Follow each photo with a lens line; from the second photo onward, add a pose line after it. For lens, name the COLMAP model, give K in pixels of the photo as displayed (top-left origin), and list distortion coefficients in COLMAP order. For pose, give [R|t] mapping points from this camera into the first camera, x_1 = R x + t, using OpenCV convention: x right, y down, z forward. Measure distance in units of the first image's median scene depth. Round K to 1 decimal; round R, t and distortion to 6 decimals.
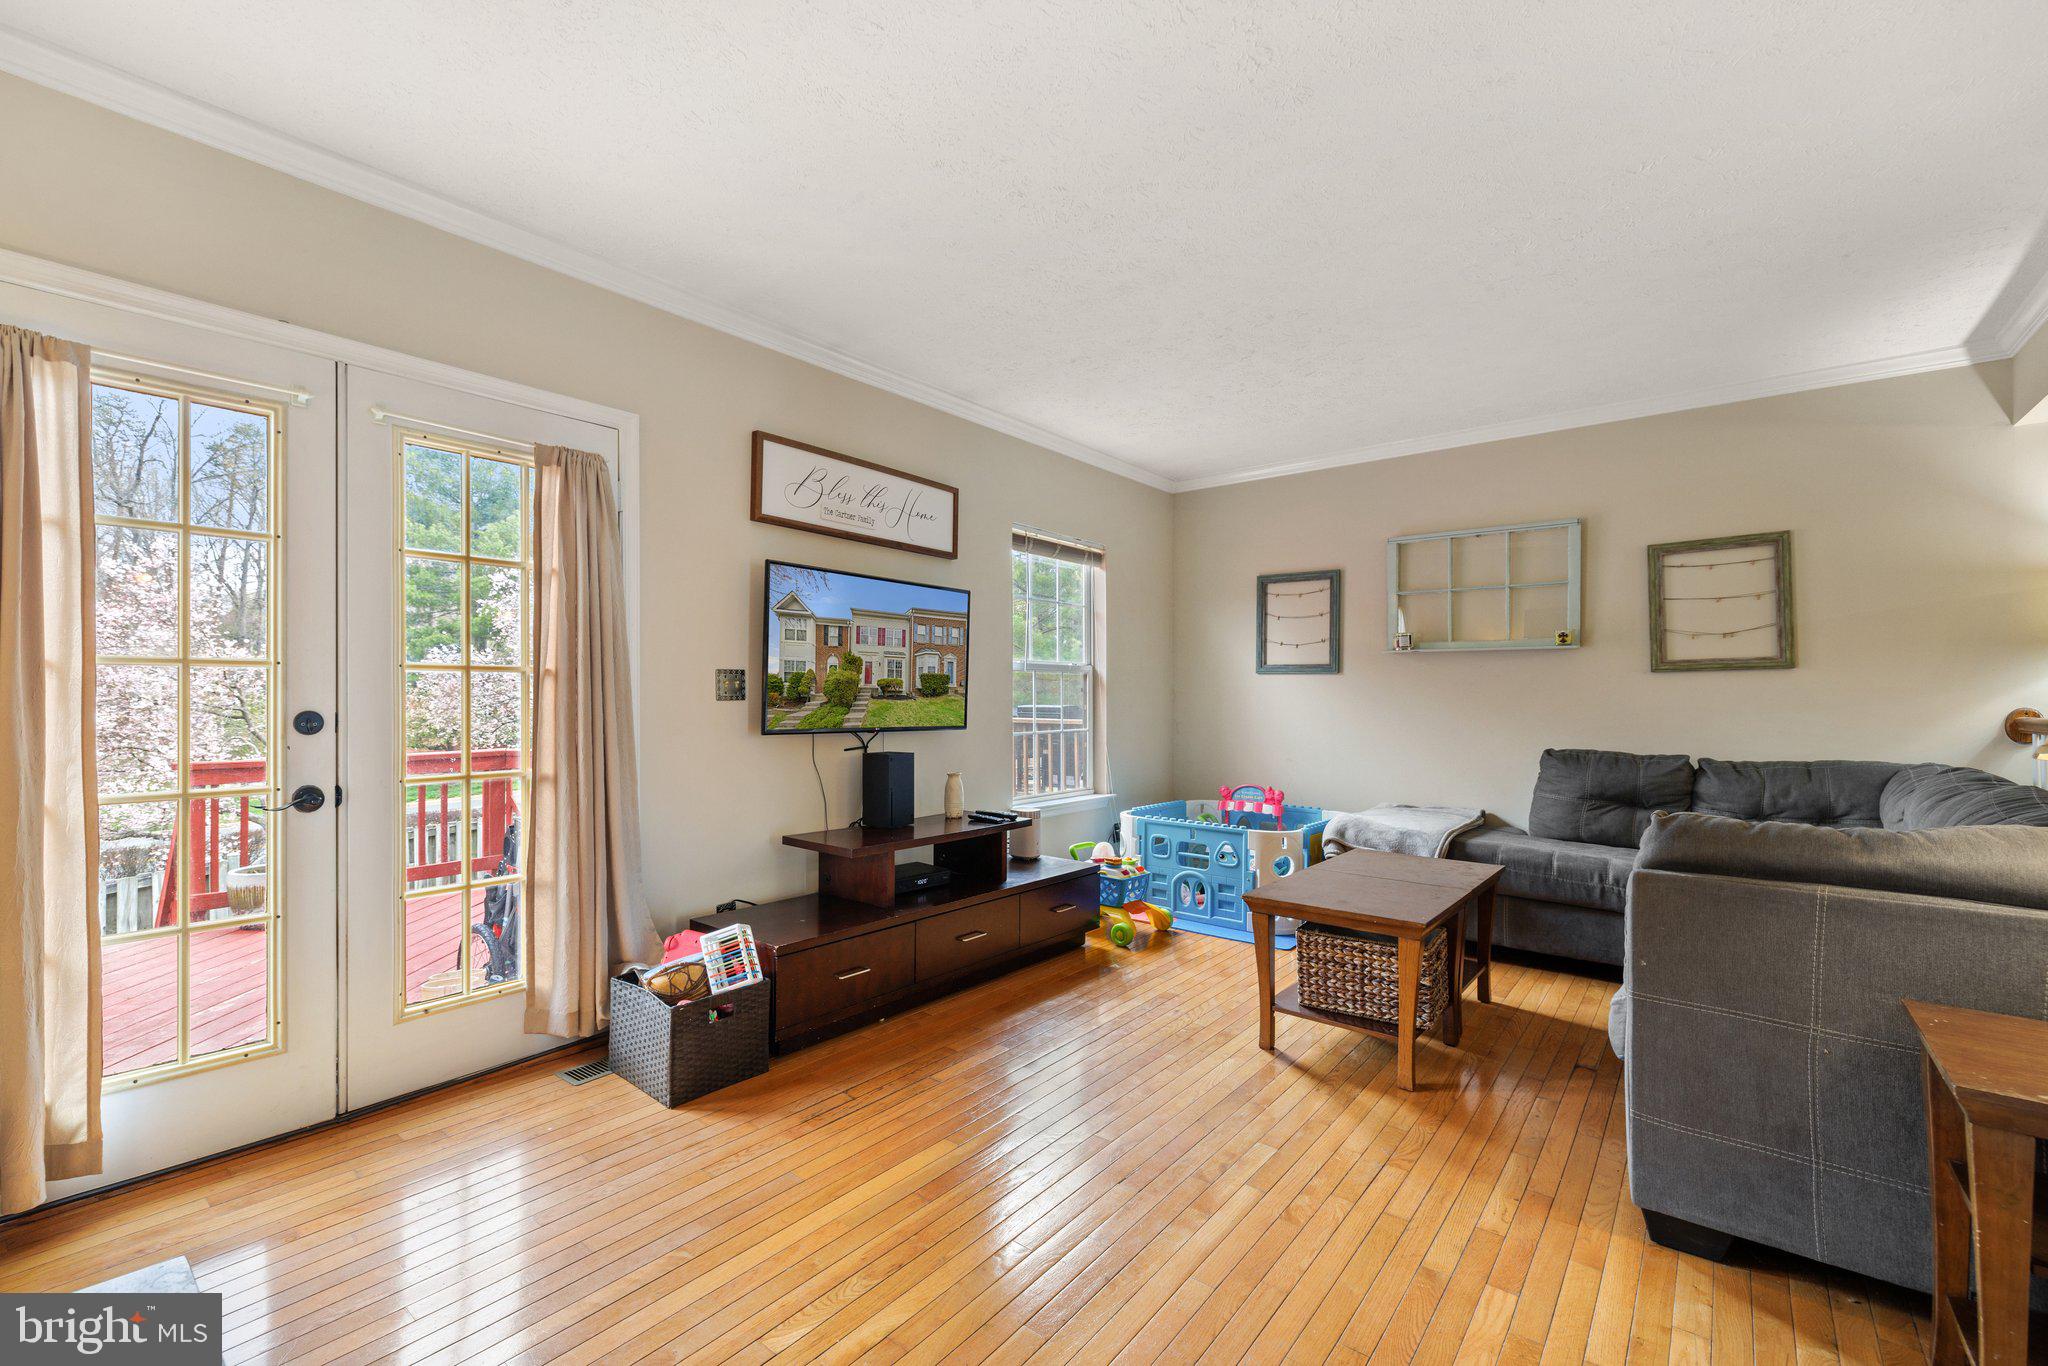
lens RADIAL K [[858.7, 0, 1021.3], [0, 858.7, 687.1], [0, 0, 1]] dist [-0.000129, -0.001627]
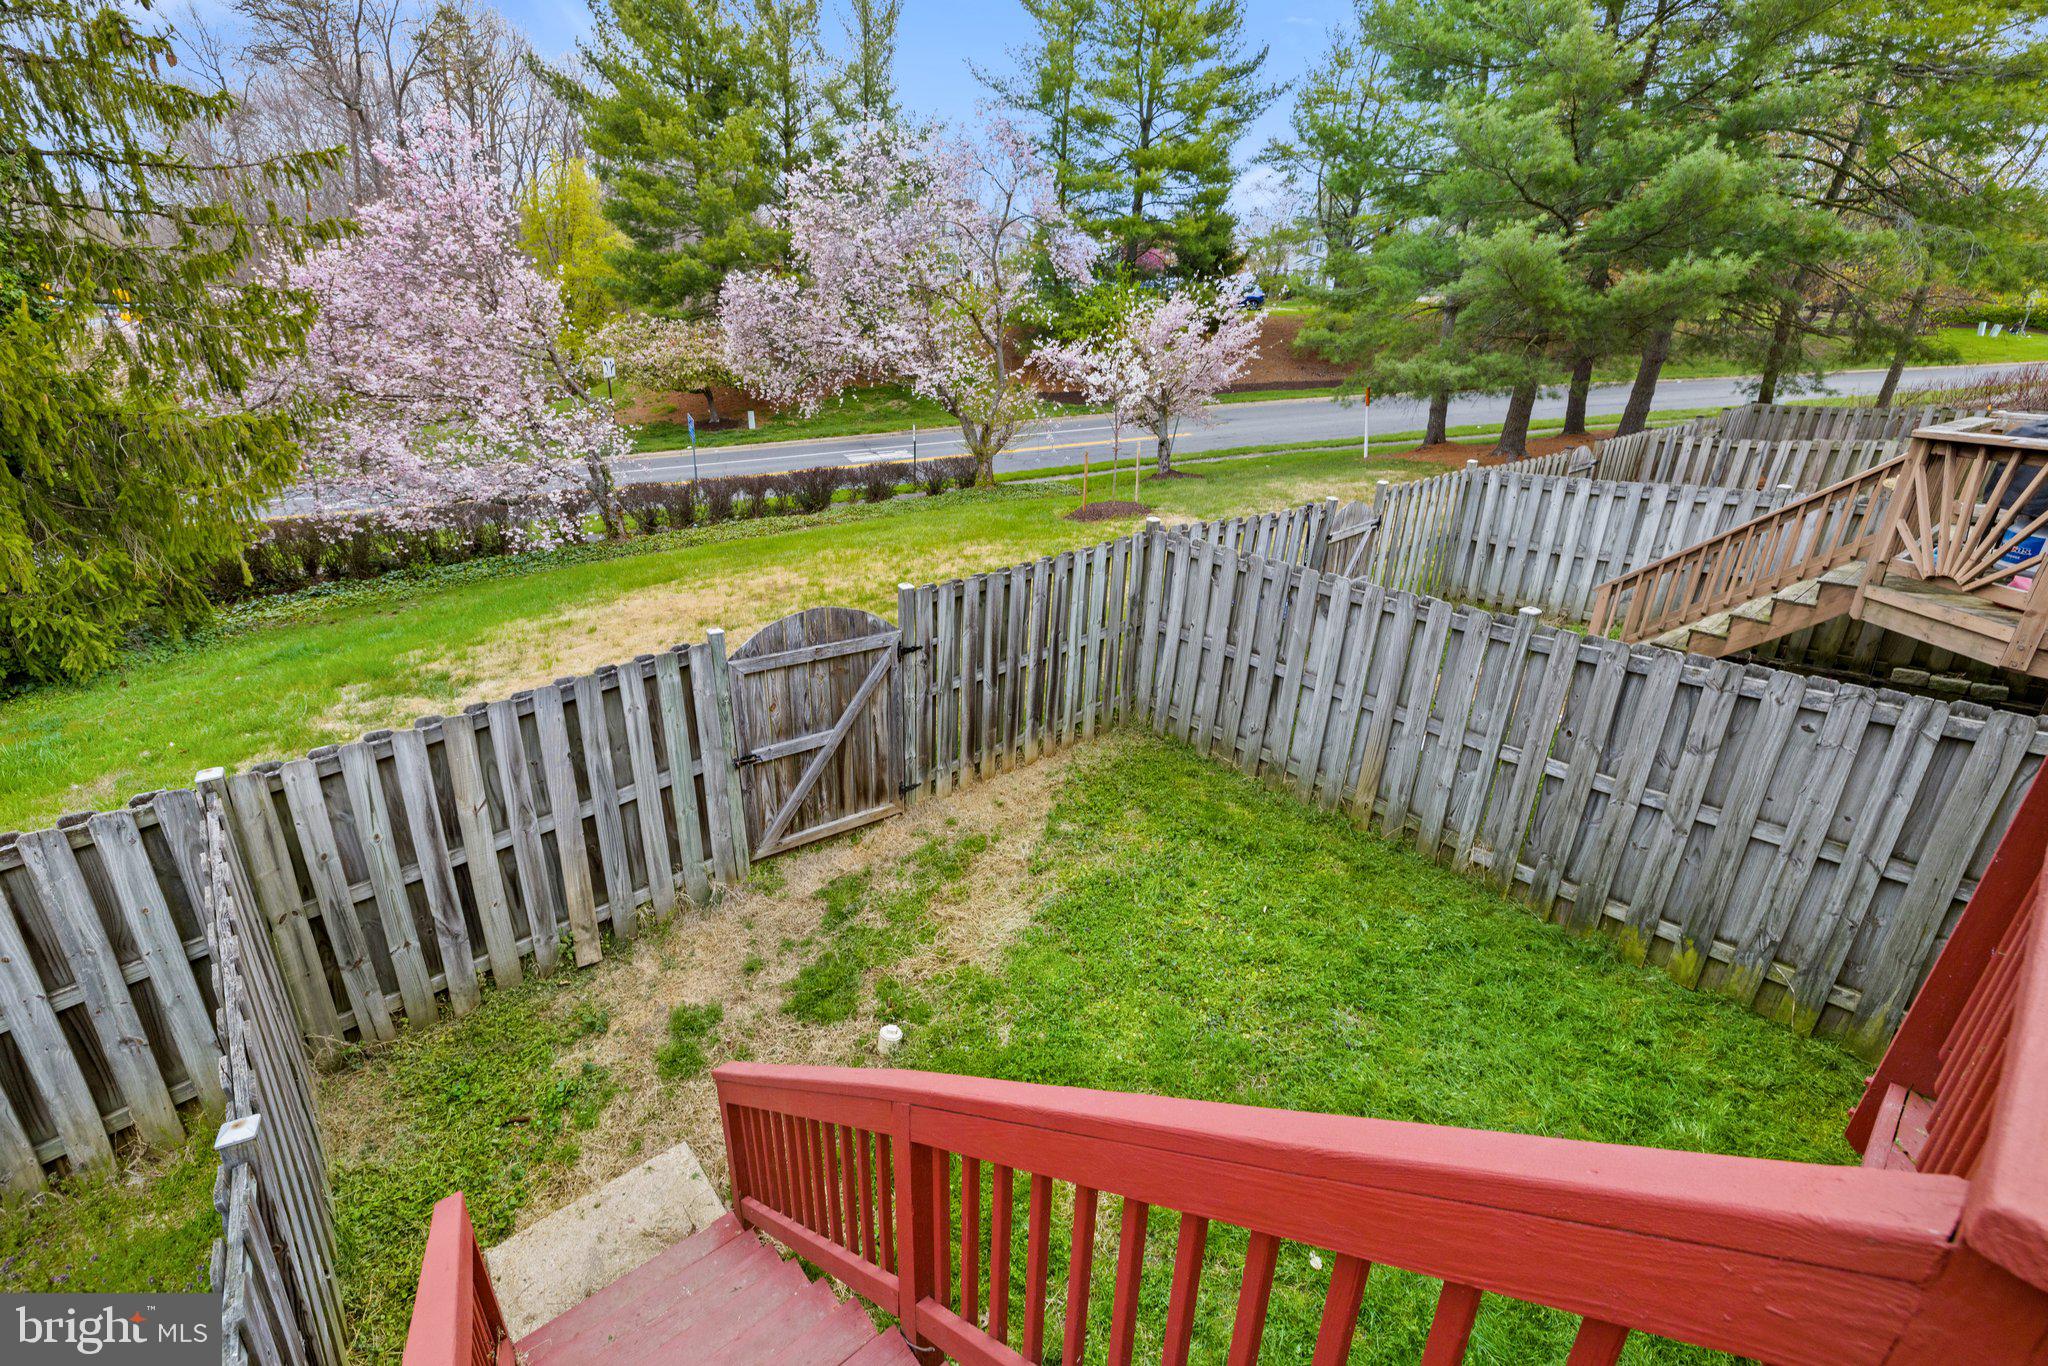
lens RADIAL K [[858.7, 0, 1017.3], [0, 858.7, 644.9], [0, 0, 1]] dist [-0.000129, -0.001627]
pose [[0.978561, 0.094645, -0.182925, -0.129587], [-0.026611, 0.938817, 0.343386, -0.001508], [0.204233, -0.331156, 0.921208, 0.104783]]
